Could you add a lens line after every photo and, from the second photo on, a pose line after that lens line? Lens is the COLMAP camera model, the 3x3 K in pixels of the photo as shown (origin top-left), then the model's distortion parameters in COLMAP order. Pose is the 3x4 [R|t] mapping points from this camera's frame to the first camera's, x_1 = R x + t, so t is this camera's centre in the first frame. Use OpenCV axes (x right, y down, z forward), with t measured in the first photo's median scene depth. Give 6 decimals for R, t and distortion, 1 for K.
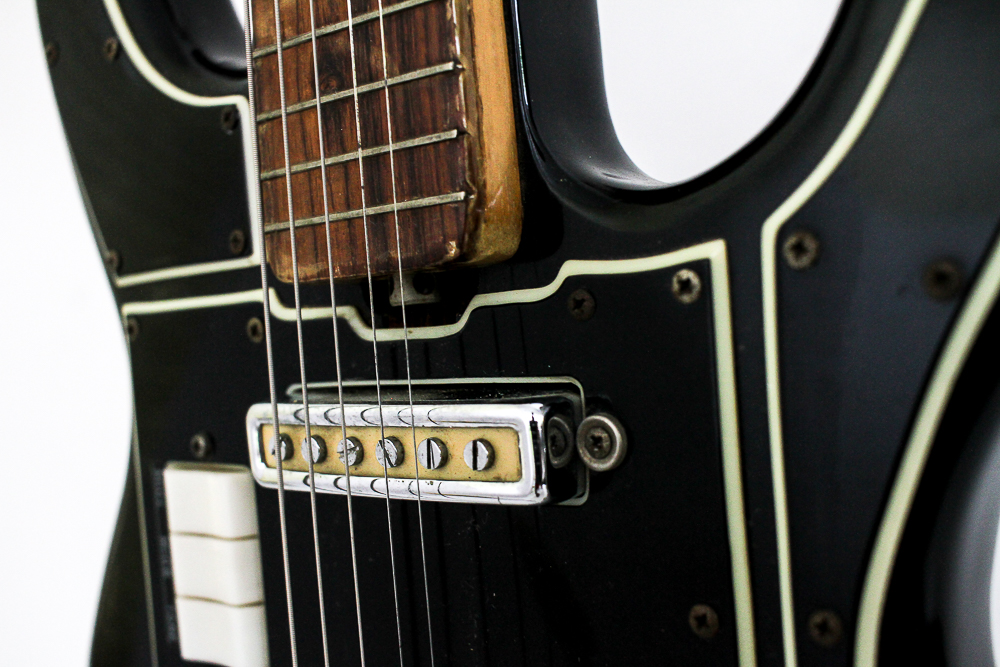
lens RADIAL K [[1161.2, 0, 503.9], [0, 1161.2, 329.4], [0, 0, 1]] dist [-0.097925, 0.000000]
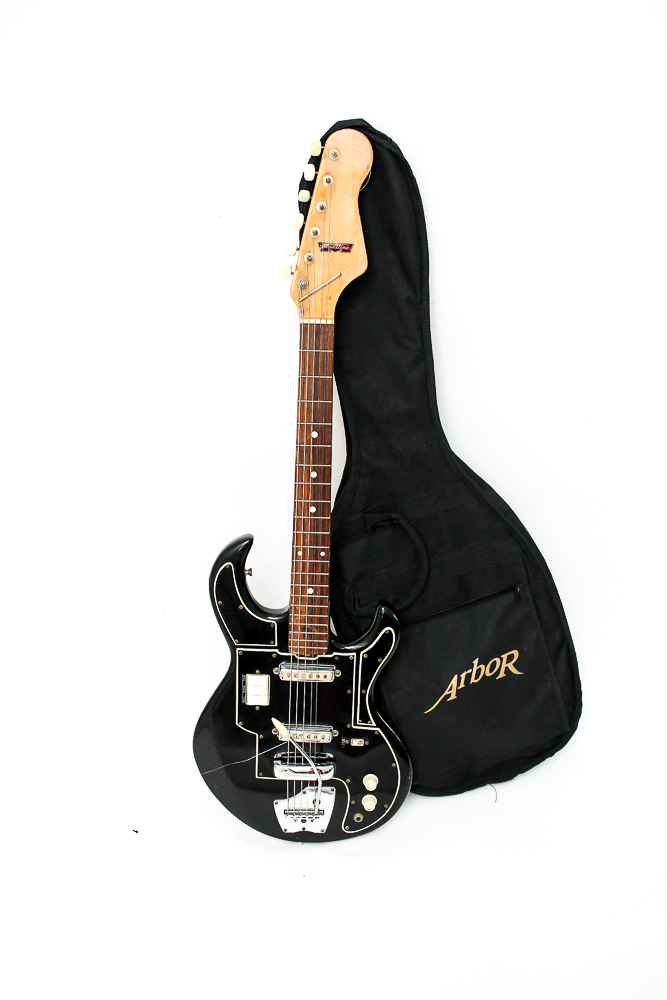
lens RADIAL K [[1161.2, 0, 387.7], [0, 1161.2, 494.7], [0, 0, 1]] dist [-0.097925, 0.000000]
pose [[0.742814, -0.067738, 0.666062, -4.689967], [-0.098321, 0.973044, 0.208609, -2.685661], [-0.662239, -0.220446, 0.716131, -4.533139]]
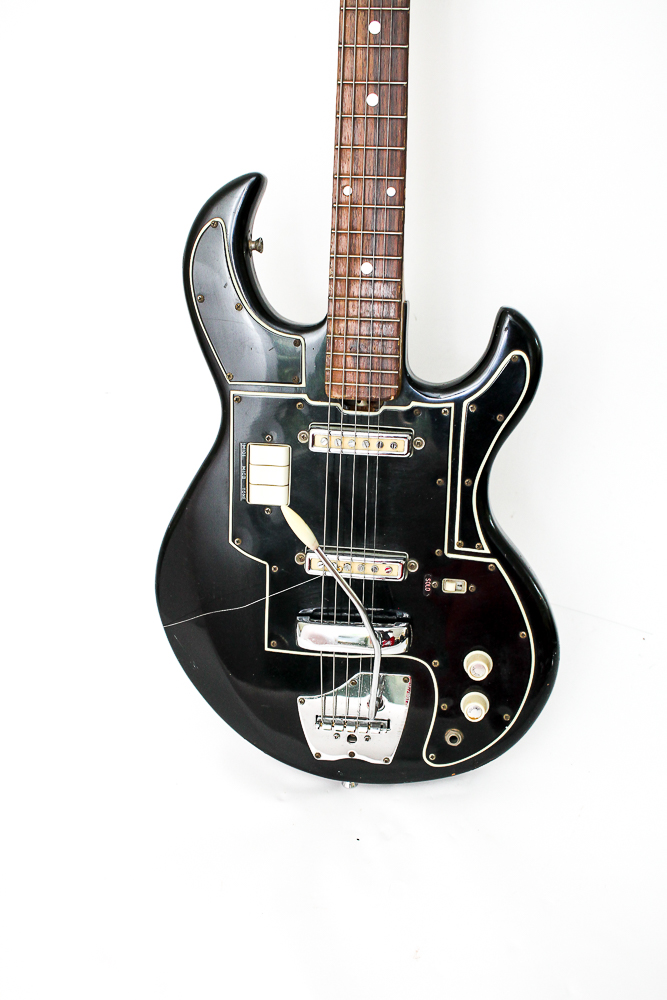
lens RADIAL K [[1161.2, 0, 337.8], [0, 1161.2, 501.3], [0, 0, 1]] dist [-0.097925, 0.000000]
pose [[0.844176, -0.017585, 0.535777, -2.312754], [-0.090946, 0.980275, 0.175469, -0.395155], [-0.528294, -0.196854, 0.825926, -2.305435]]
